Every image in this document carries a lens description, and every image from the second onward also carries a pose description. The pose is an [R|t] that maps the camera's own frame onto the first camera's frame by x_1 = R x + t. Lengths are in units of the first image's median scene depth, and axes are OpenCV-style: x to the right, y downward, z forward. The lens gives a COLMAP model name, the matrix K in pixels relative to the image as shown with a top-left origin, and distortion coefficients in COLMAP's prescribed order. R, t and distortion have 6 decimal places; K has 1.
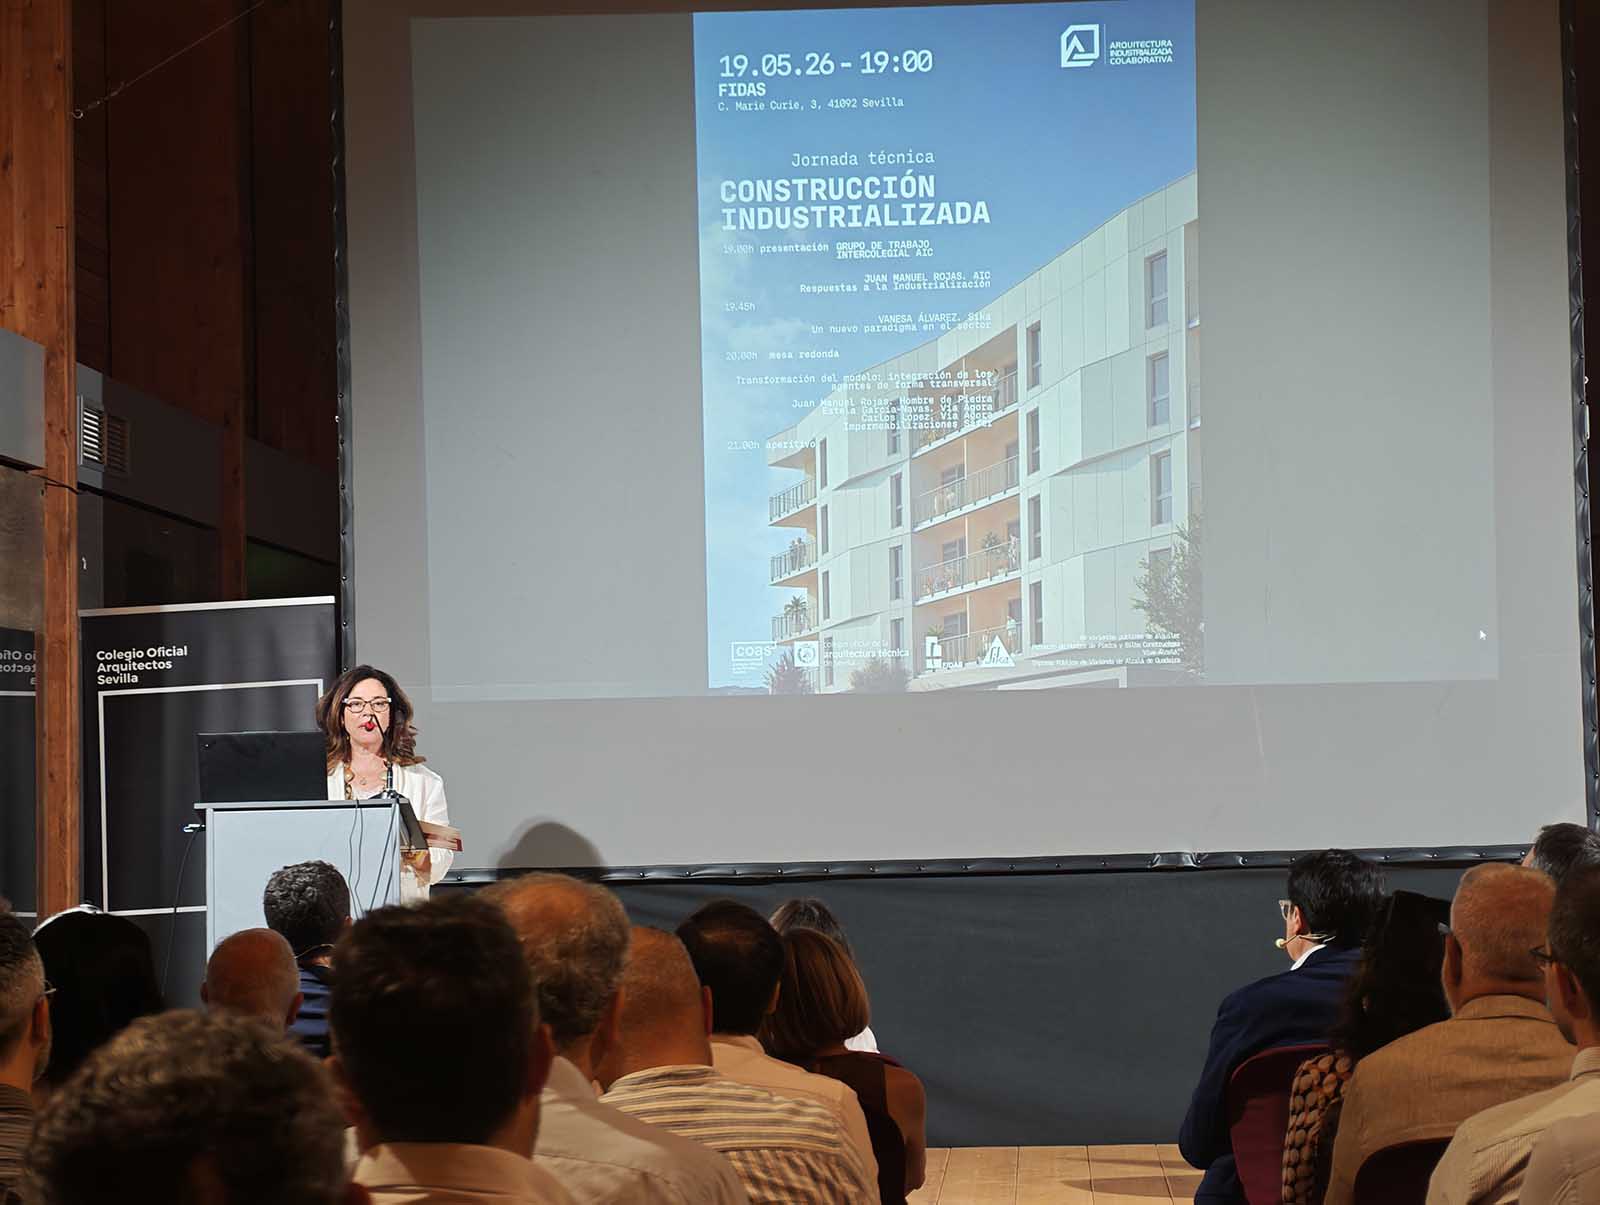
lens RADIAL K [[3654.1, 0, 850.2], [0, 3654.1, 600.9], [0, 0, 1]] dist [0.274145, -0.715169]
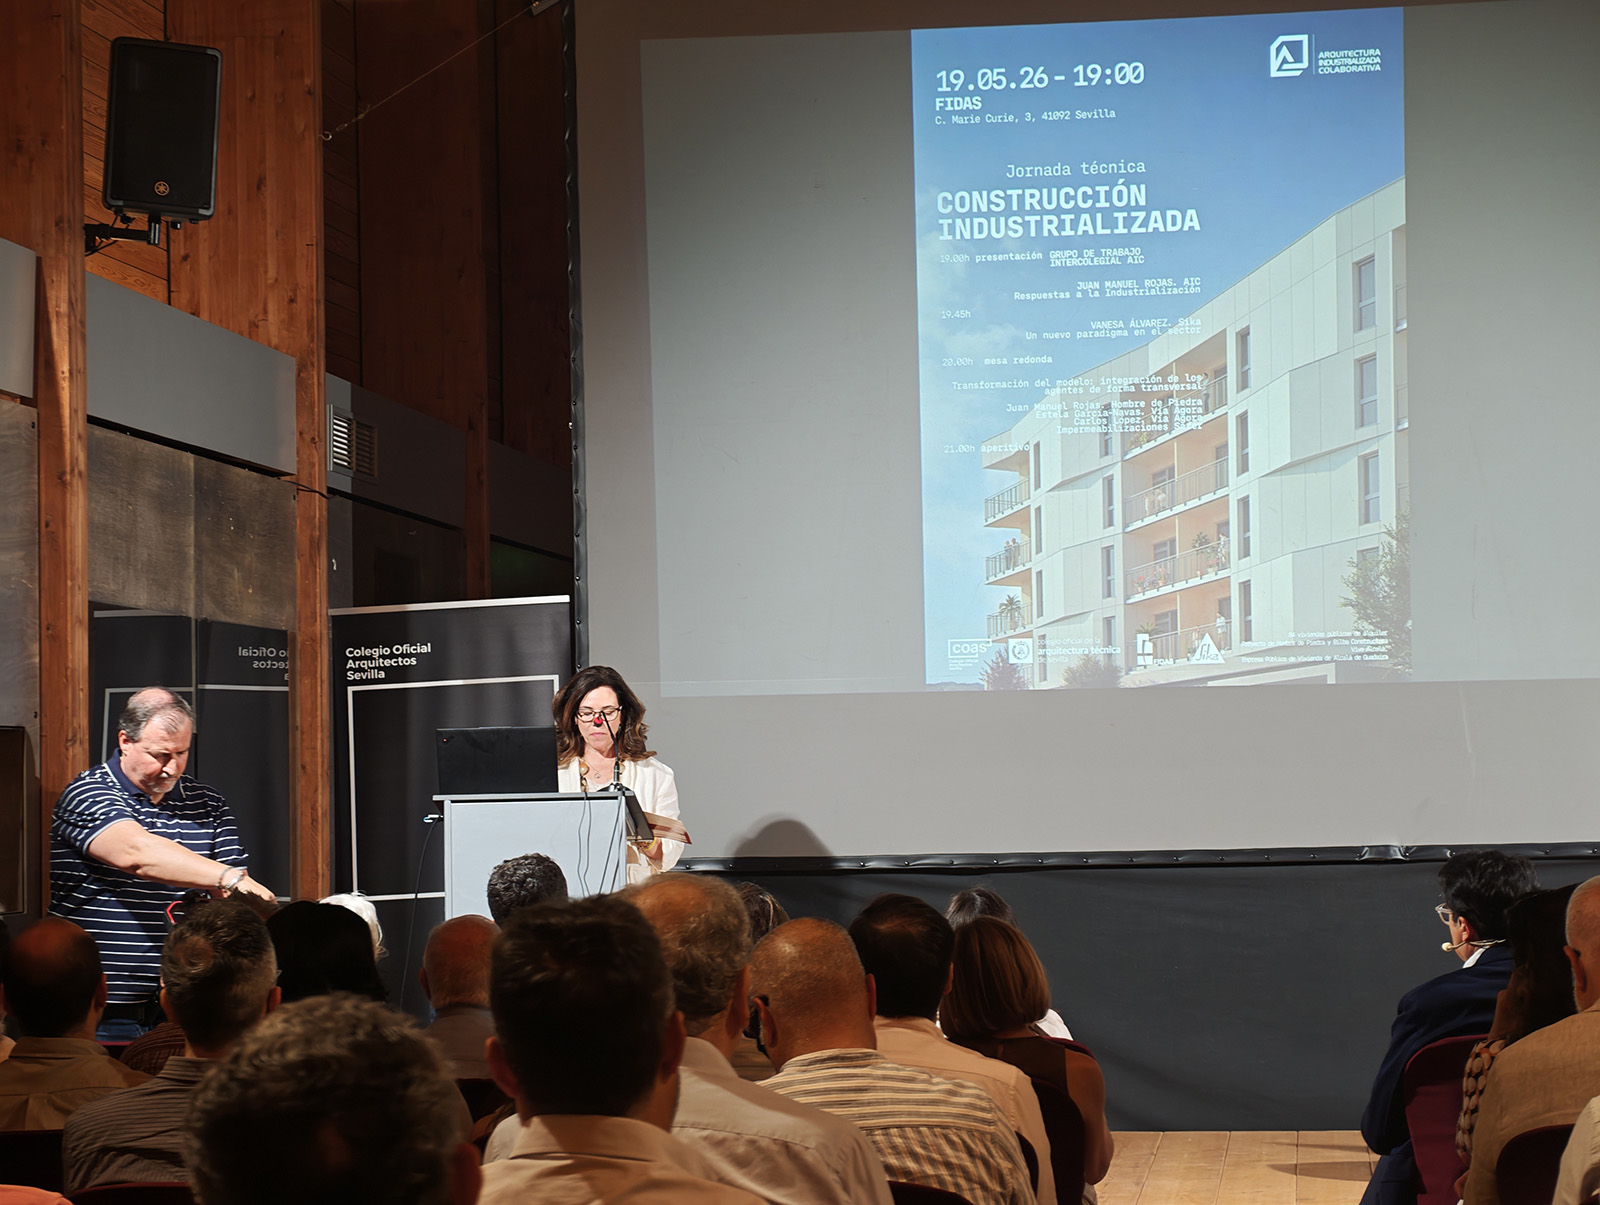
lens RADIAL K [[3654.1, 0, 850.2], [0, 3654.1, 600.9], [0, 0, 1]] dist [0.274145, -0.715169]
pose [[0.997498, -0.002012, -0.070662, 0.012873], [0.002315, 0.999988, 0.004202, -0.004006], [0.070652, -0.004355, 0.997492, -0.031296]]
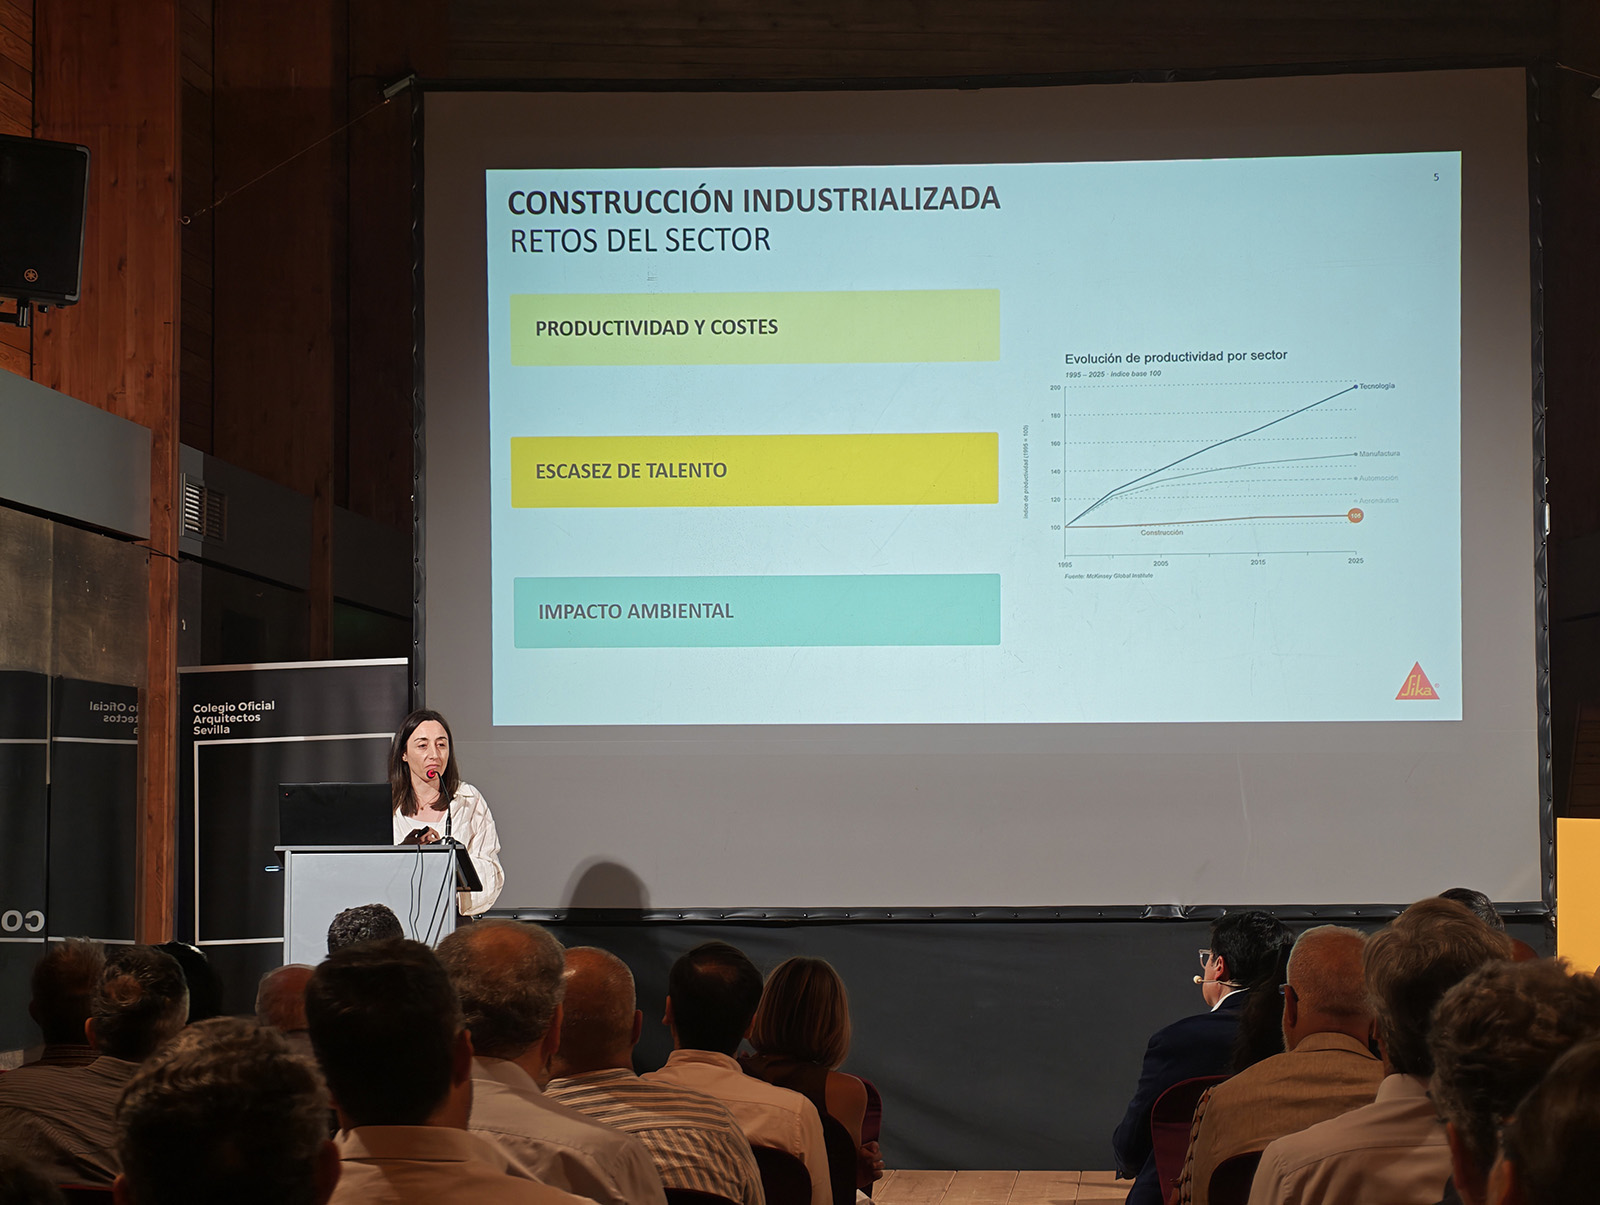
lens RADIAL K [[3654.1, 0, 850.2], [0, 3654.1, 600.9], [0, 0, 1]] dist [0.274145, -0.715169]
pose [[0.999476, 0.015429, -0.028448, 0.023926], [-0.015721, 0.999826, -0.010084, -0.009619], [0.028287, 0.010526, 0.999544, -0.099509]]
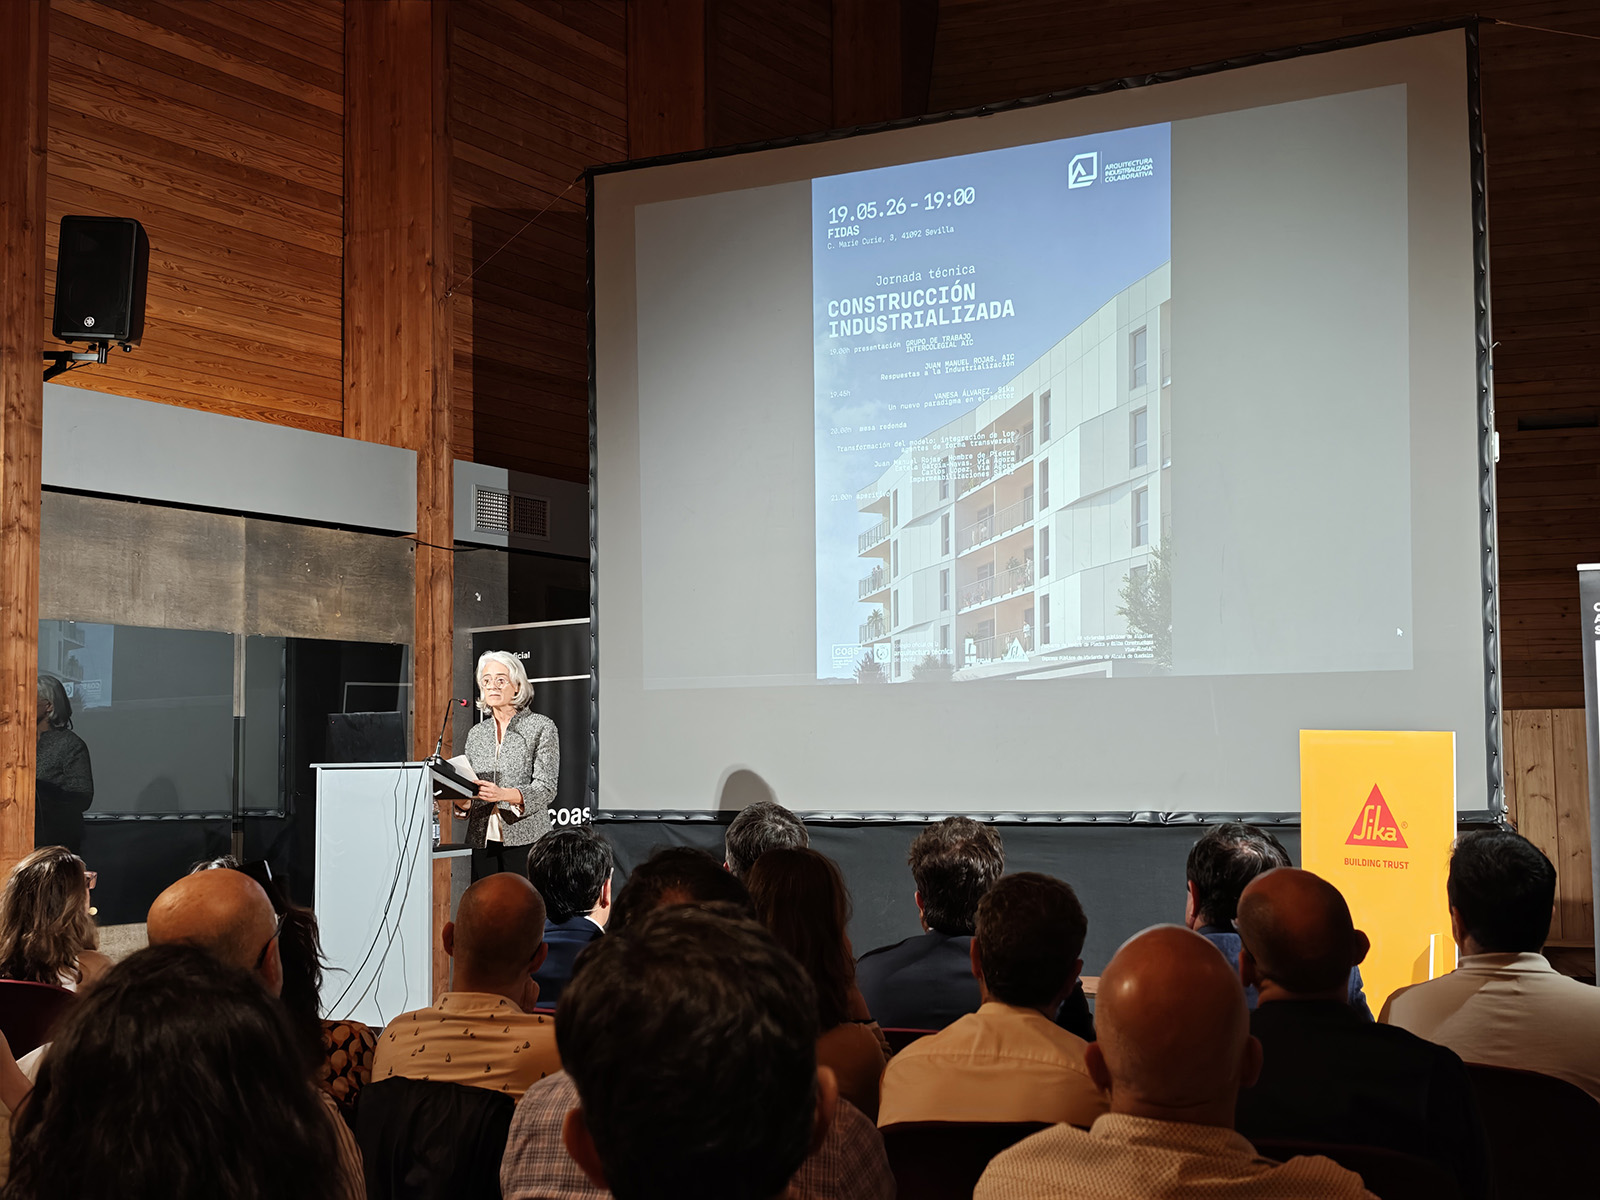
lens RADIAL K [[2121.1, 0, 800.0], [0, 2121.1, 600.0], [0, 0, 1]] dist [0.264500, -1.158643]
pose [[0.896394, -0.020839, -0.442768, 0.299261], [0.014813, 0.999745, -0.017064, 0.007928], [0.443011, 0.008737, 0.896474, 0.297716]]
